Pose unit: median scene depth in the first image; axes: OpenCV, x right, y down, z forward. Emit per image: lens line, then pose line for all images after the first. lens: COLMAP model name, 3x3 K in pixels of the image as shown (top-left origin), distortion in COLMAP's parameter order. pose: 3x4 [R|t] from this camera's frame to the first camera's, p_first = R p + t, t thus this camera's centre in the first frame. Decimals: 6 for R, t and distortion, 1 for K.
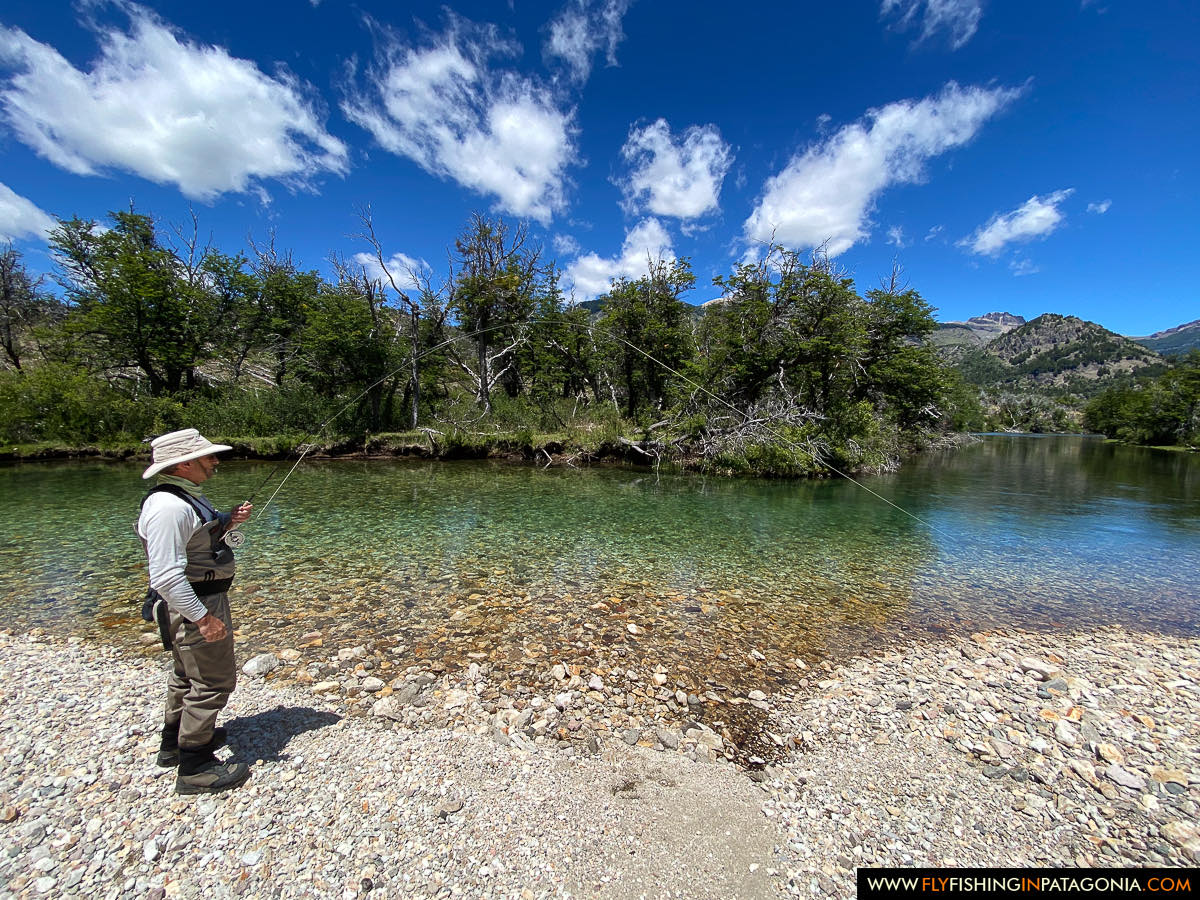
lens RADIAL K [[457.5, 0, 604.7], [0, 457.5, 451.6], [0, 0, 1]] dist [-0.028732, -0.000880]
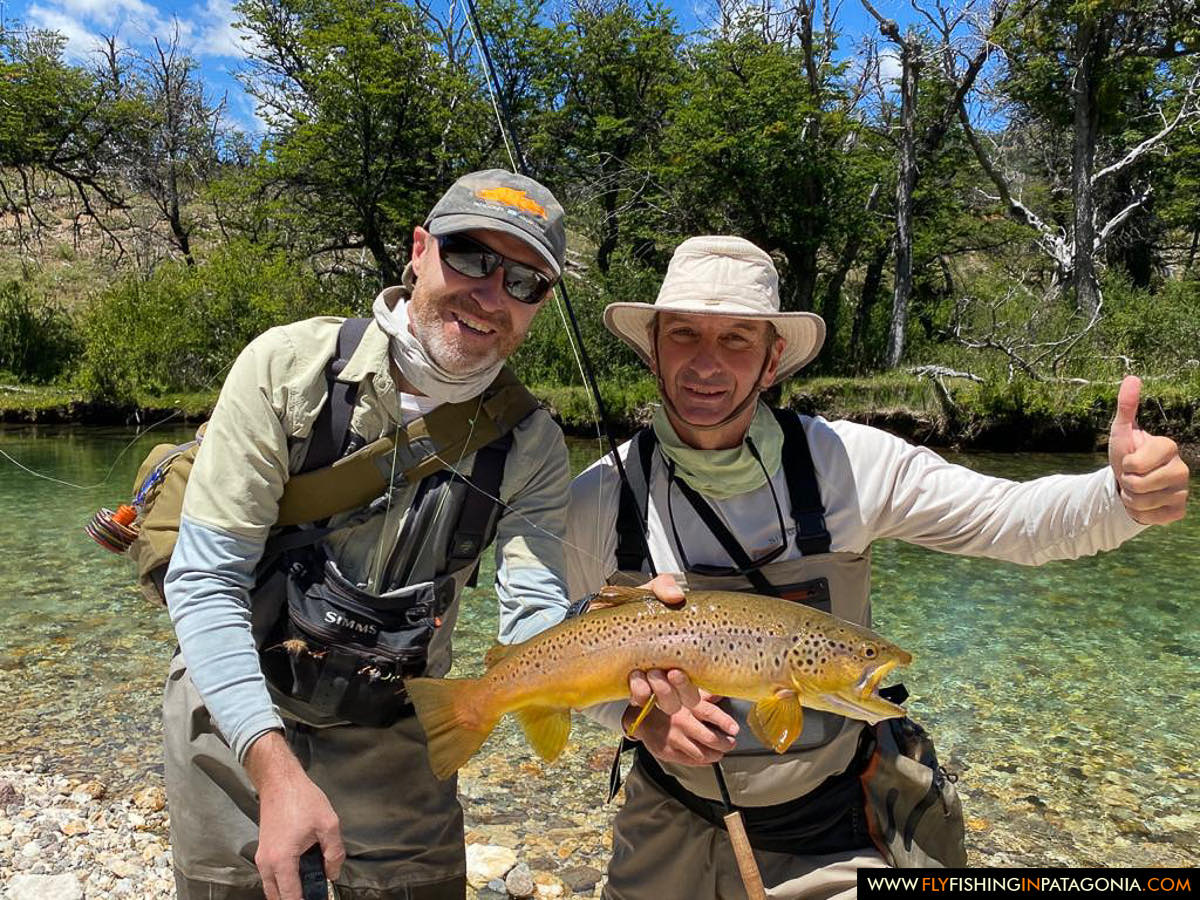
lens RADIAL K [[917.6, 0, 603.0], [0, 917.6, 448.2], [0, 0, 1]] dist [0.030795, 0.001903]
pose [[0.856208, 0.007839, -0.516572, -0.247690], [-0.027244, 0.999179, -0.029994, 0.052109], [0.515913, 0.039755, 0.855718, 0.224862]]
